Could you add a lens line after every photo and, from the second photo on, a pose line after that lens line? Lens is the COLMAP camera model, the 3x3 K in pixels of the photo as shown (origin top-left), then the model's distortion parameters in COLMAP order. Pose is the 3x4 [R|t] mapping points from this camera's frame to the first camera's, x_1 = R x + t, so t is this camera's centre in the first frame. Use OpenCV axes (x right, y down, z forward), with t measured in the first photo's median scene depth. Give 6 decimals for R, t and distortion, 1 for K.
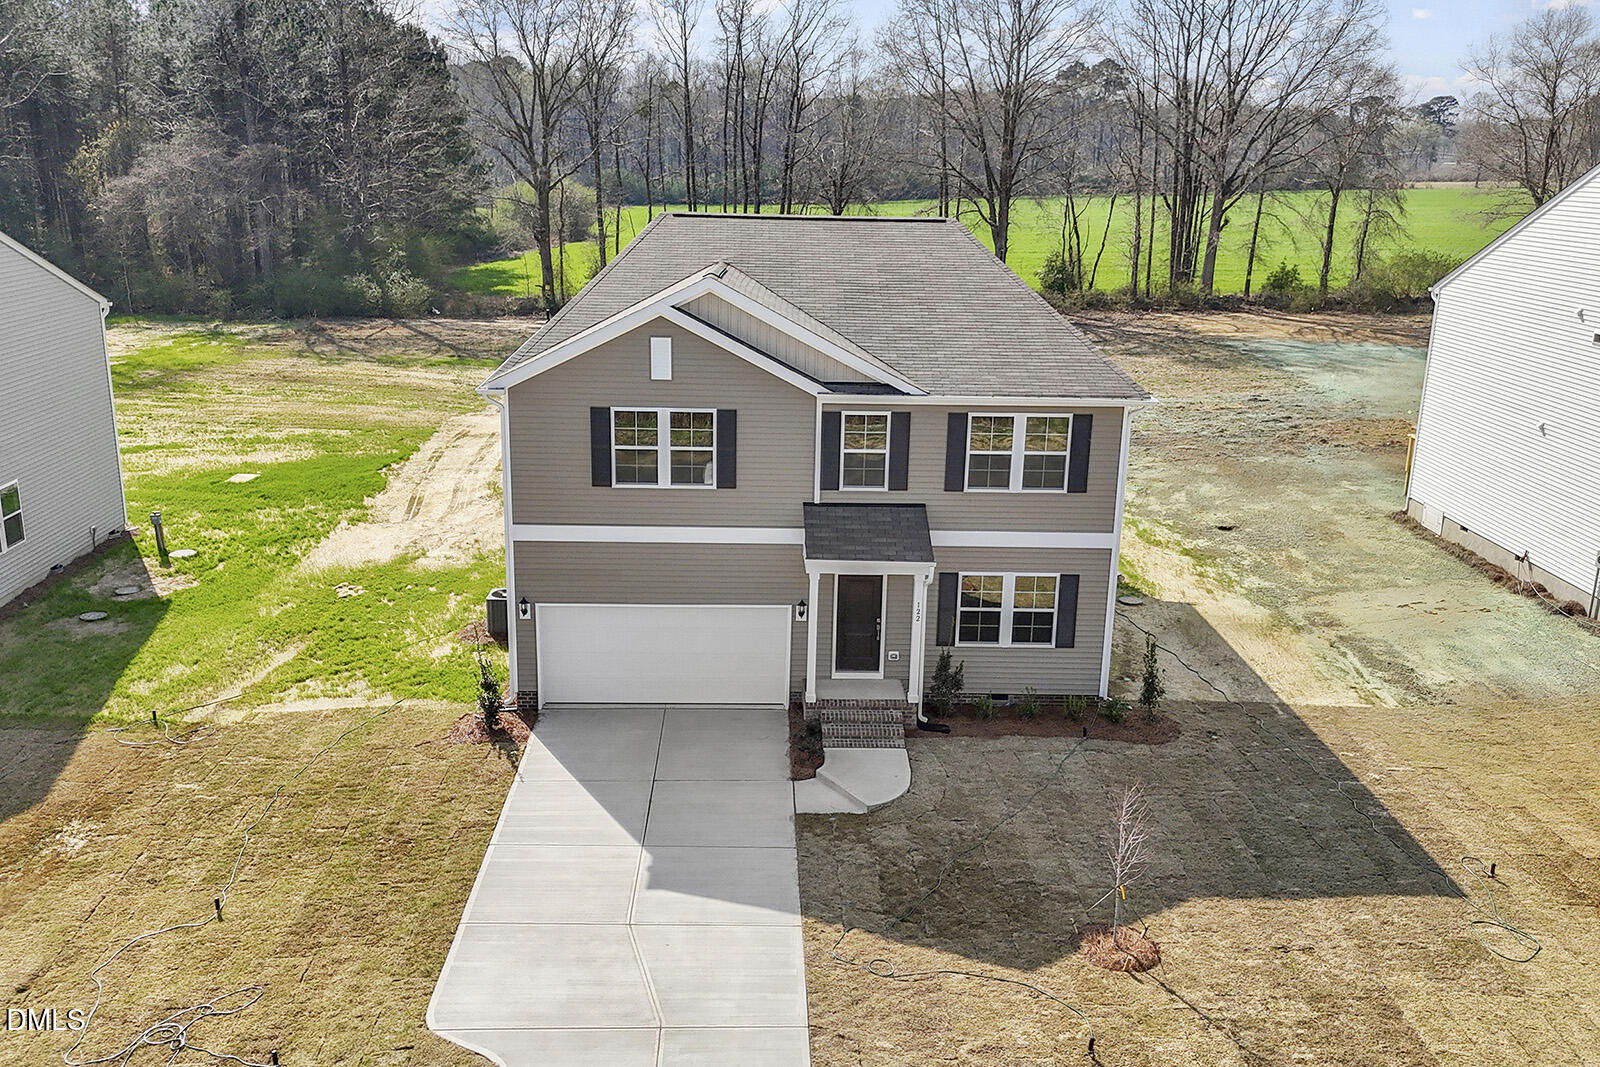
lens RADIAL K [[1363.7, 0, 808.1], [0, 1363.7, 558.5], [0, 0, 1]] dist [0.109453, -0.155787]
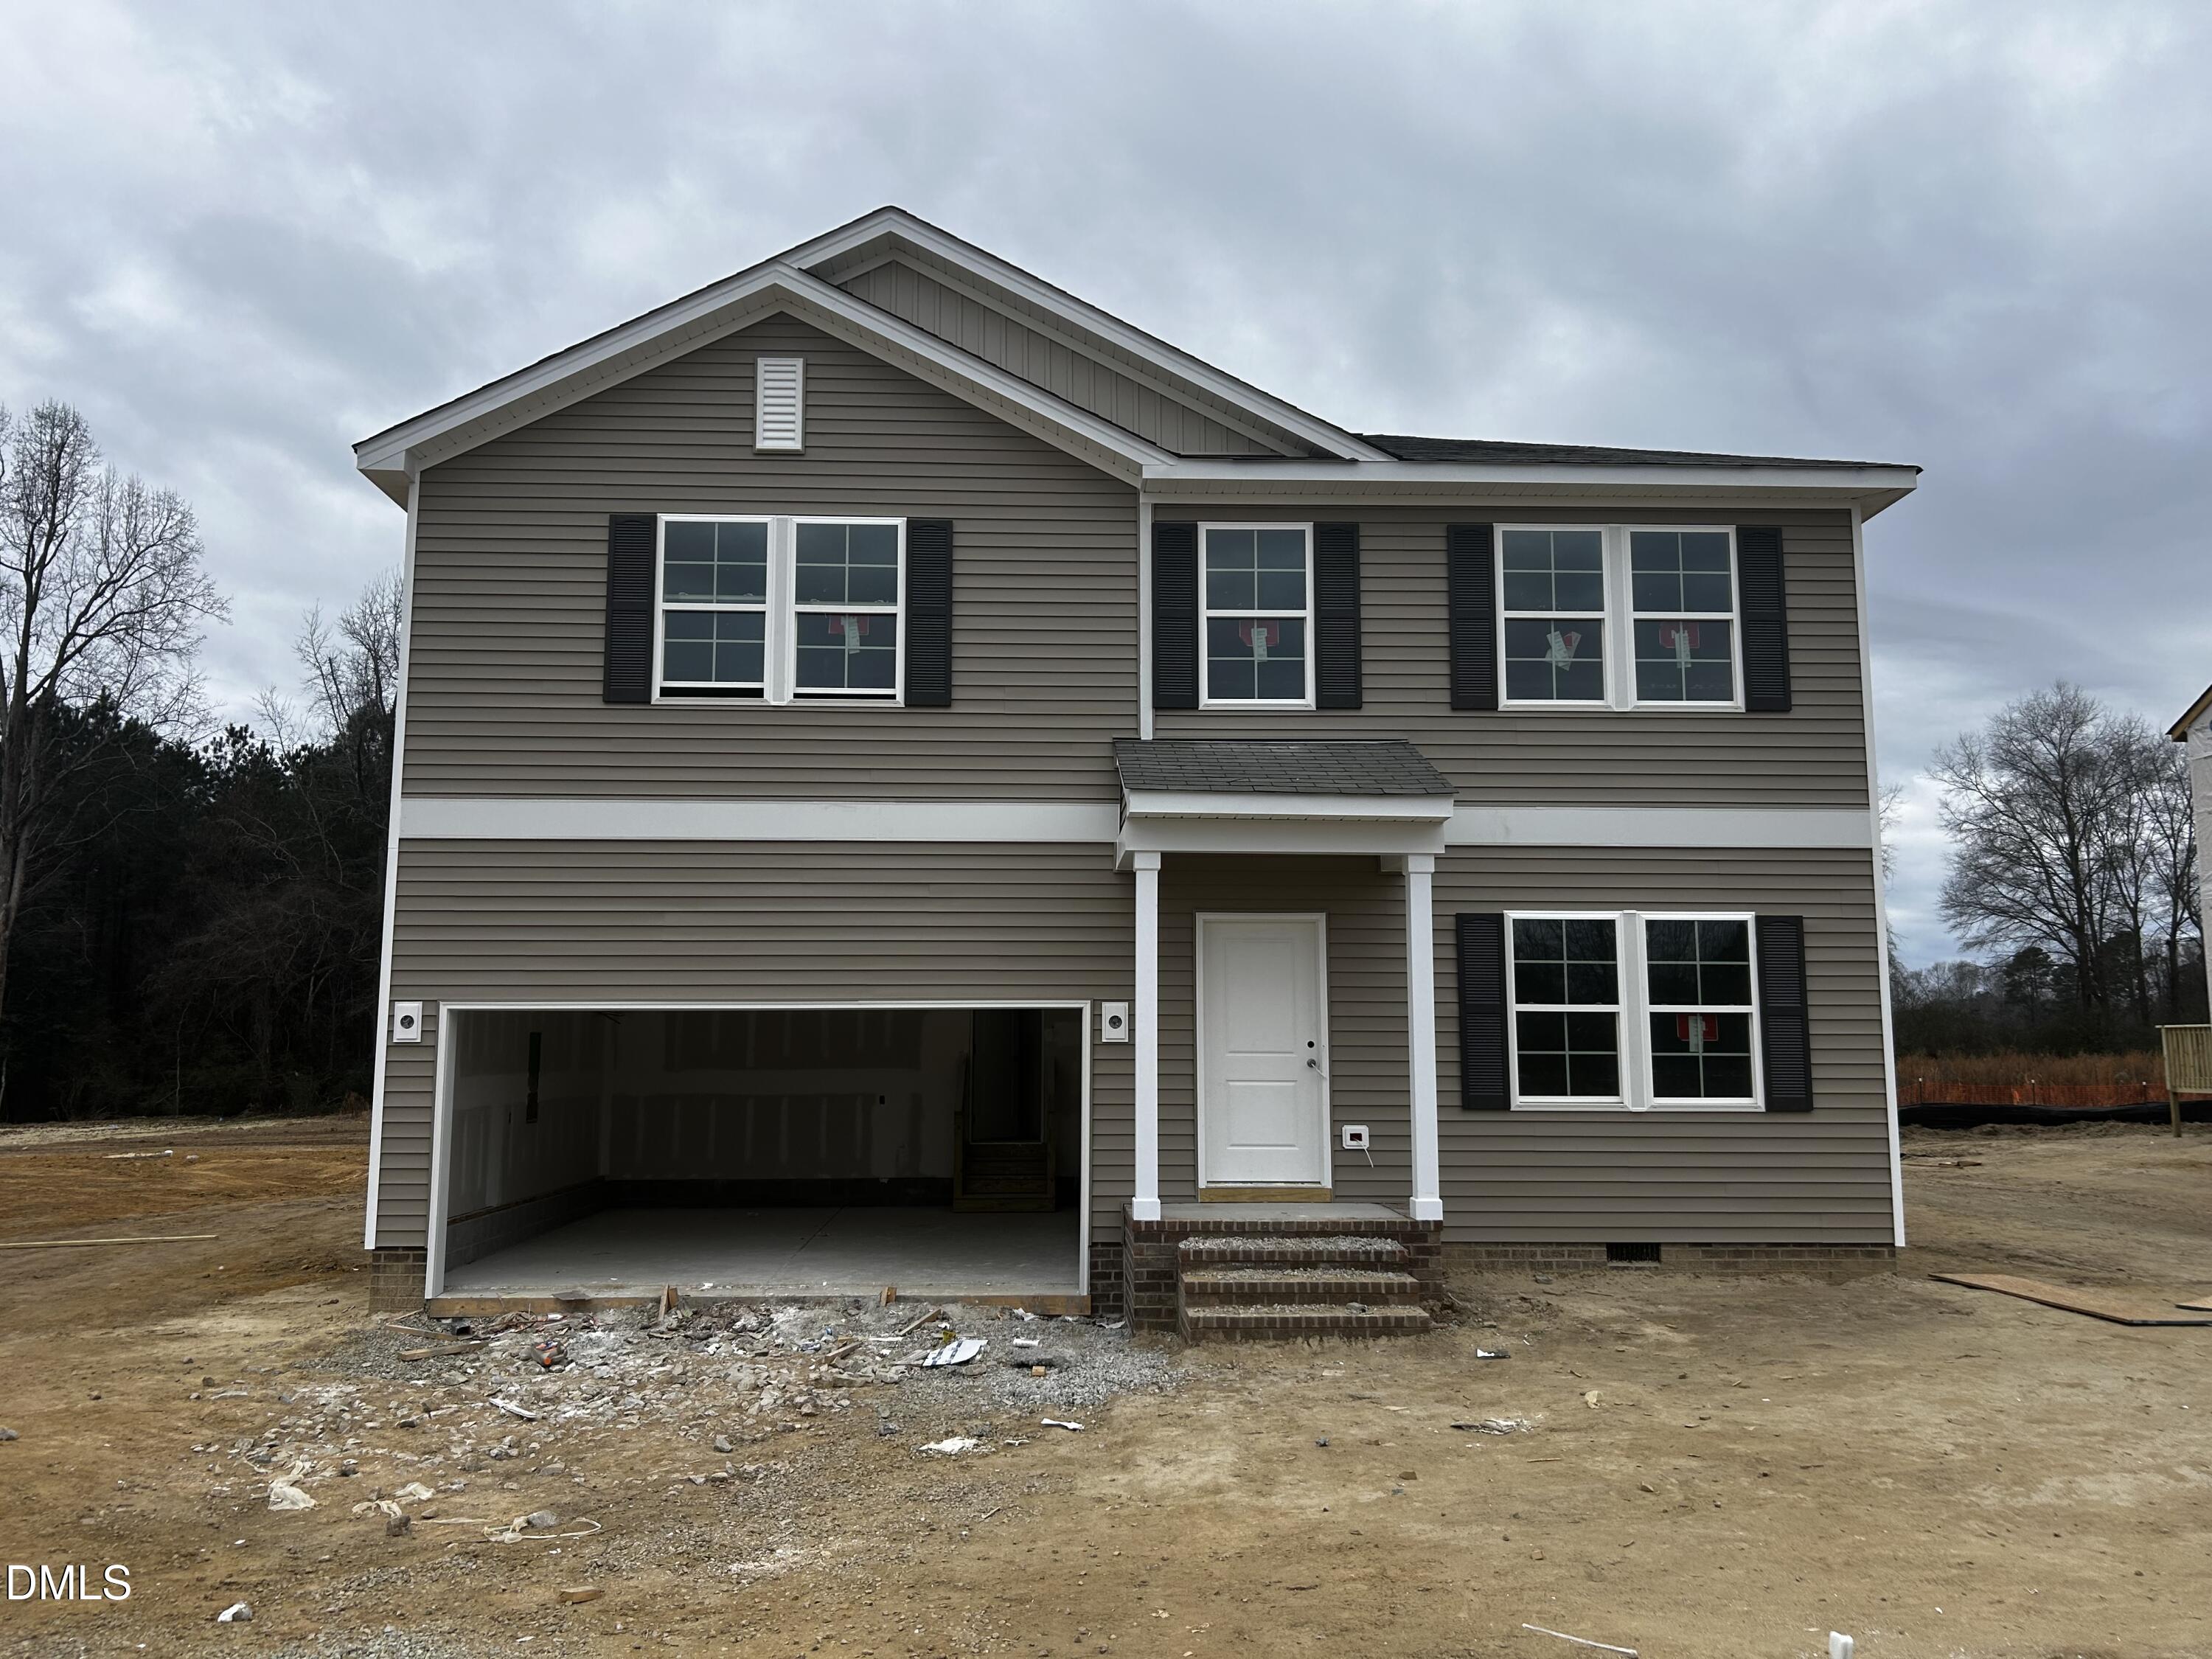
lens RADIAL K [[1682.2, 0, 1097.2], [0, 1682.2, 824.3], [0, 0, 1]] dist [0.063530, -0.107650]
pose [[0.999662, -0.024862, -0.007649, -0.005419], [0.020037, 0.923501, -0.383071, 0.178670], [0.016588, 0.382788, 0.923687, 0.539199]]
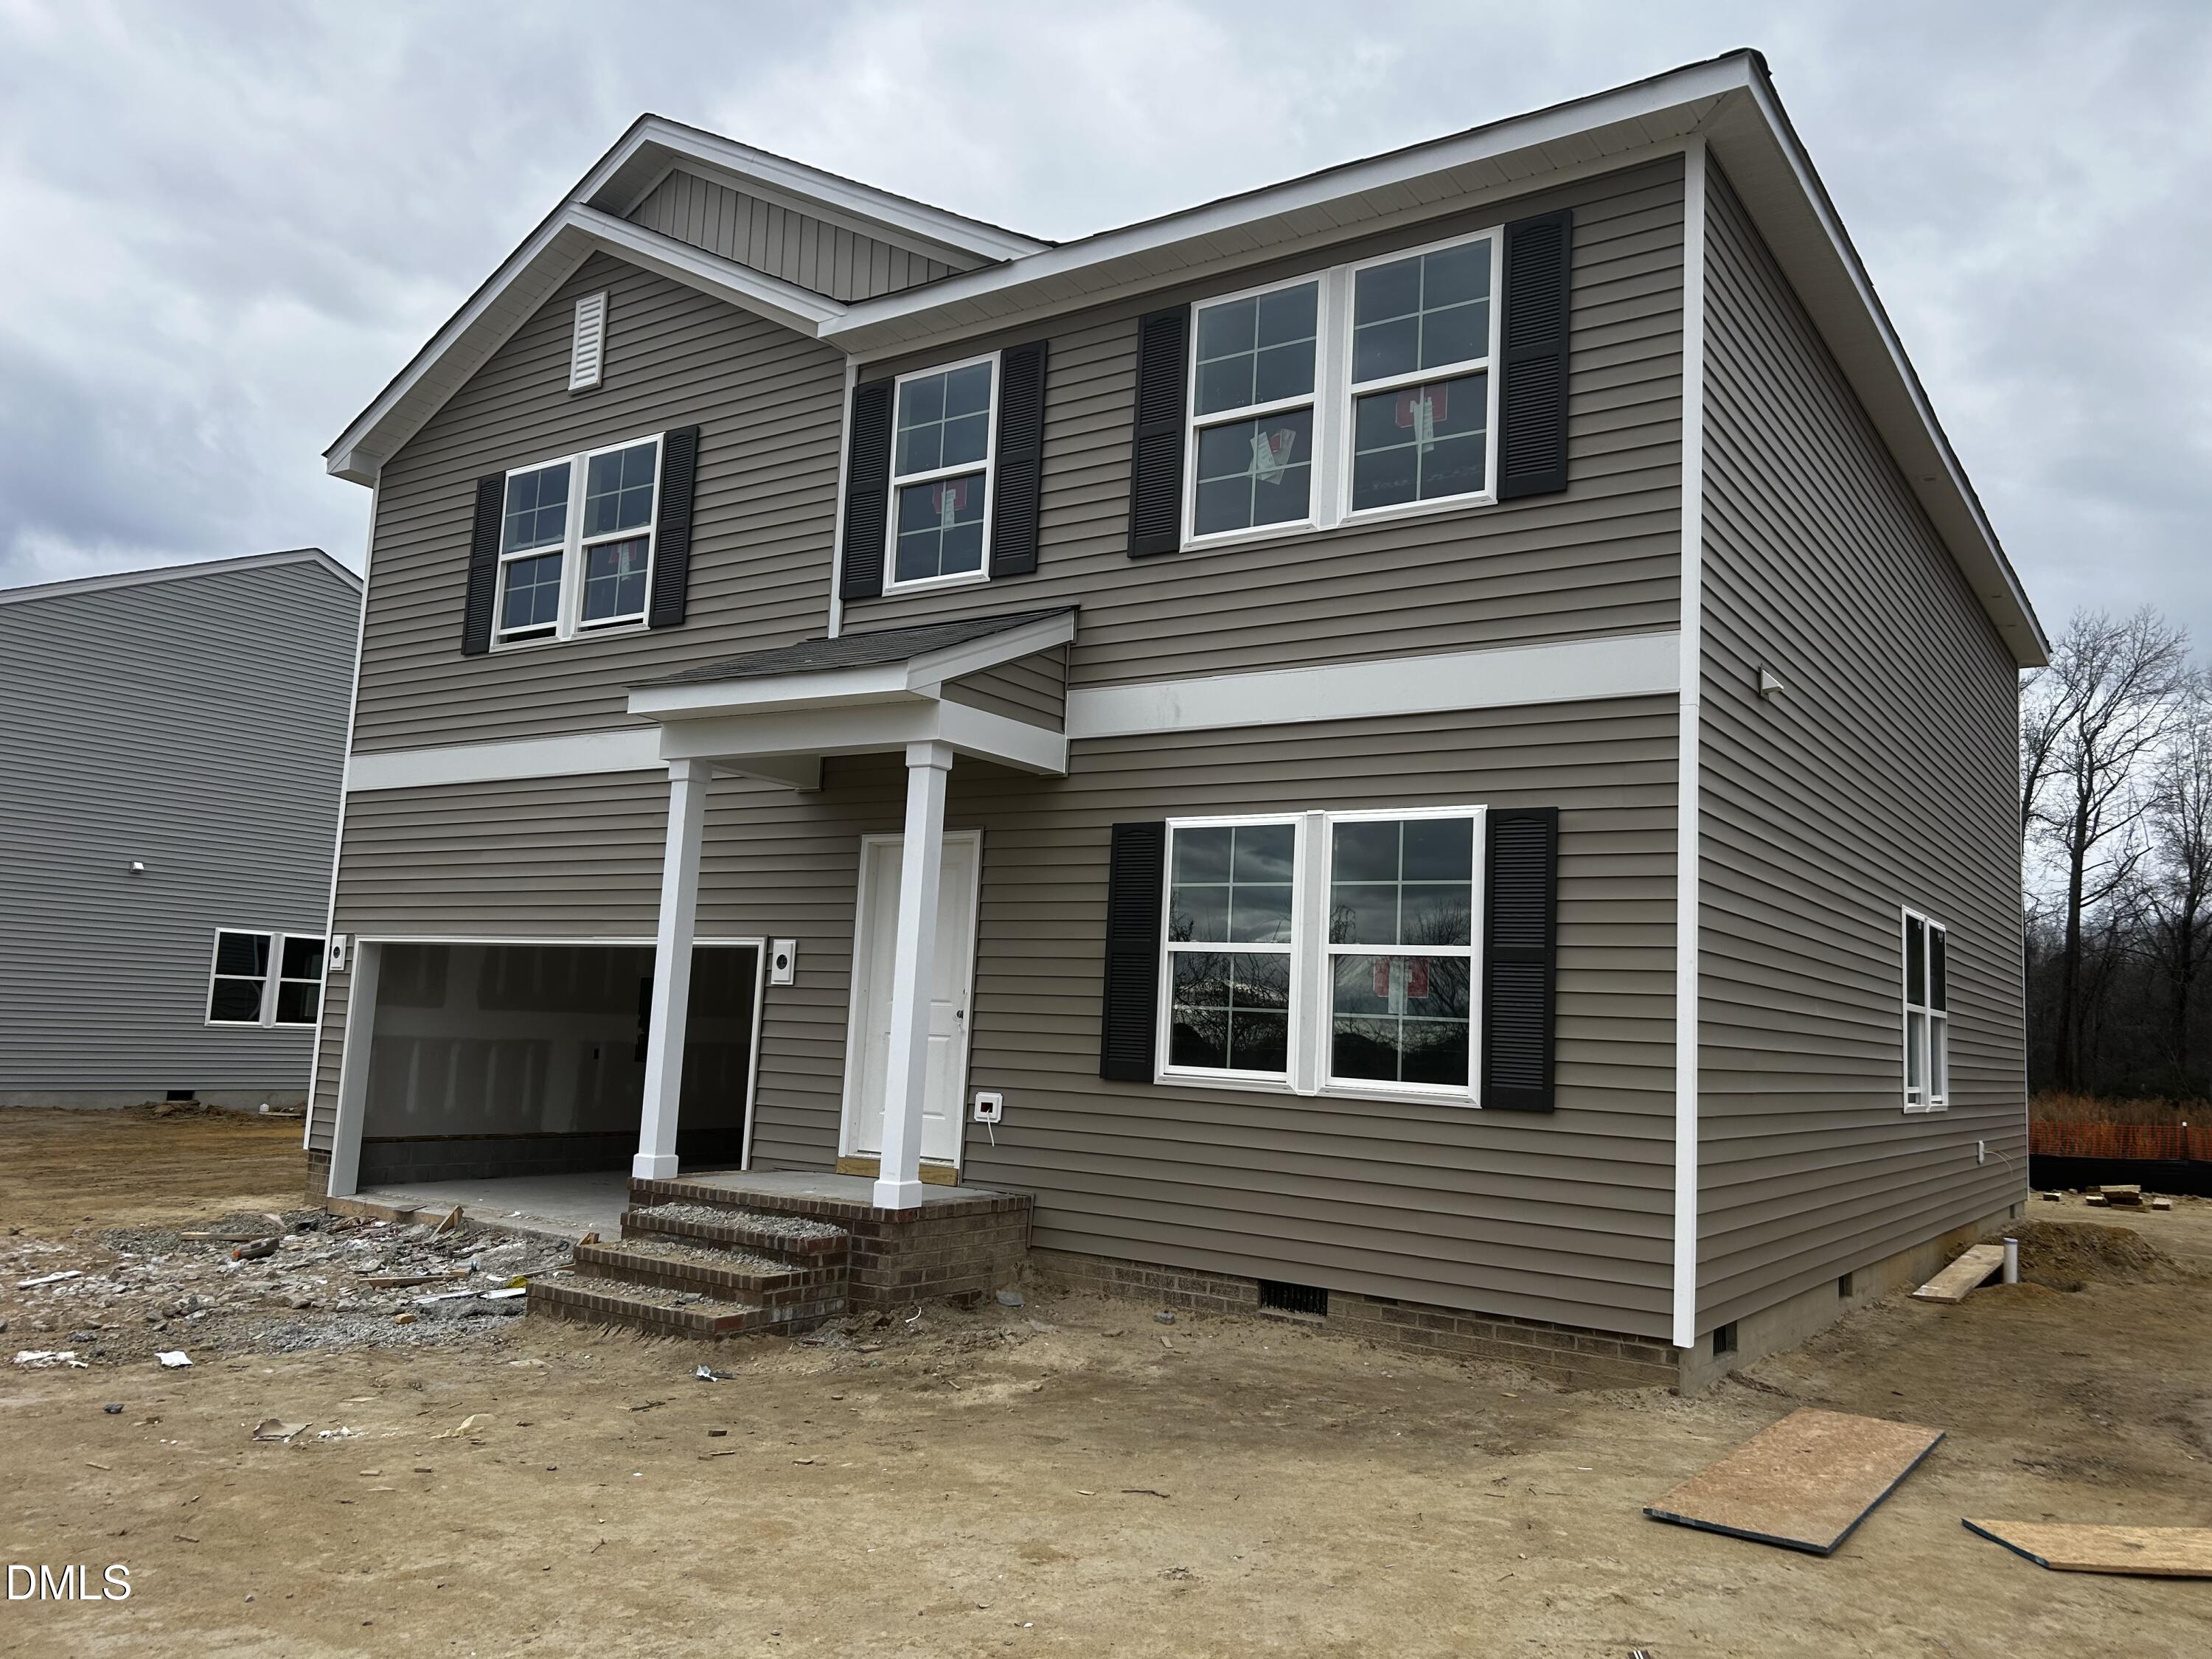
lens RADIAL K [[1682.2, 0, 1097.2], [0, 1682.2, 824.3], [0, 0, 1]] dist [0.063530, -0.107650]
pose [[0.790658, -0.062247, -0.609085, 0.329711], [-0.182636, 0.925548, -0.331671, 0.139756], [0.584383, 0.373479, 0.720423, 0.740071]]
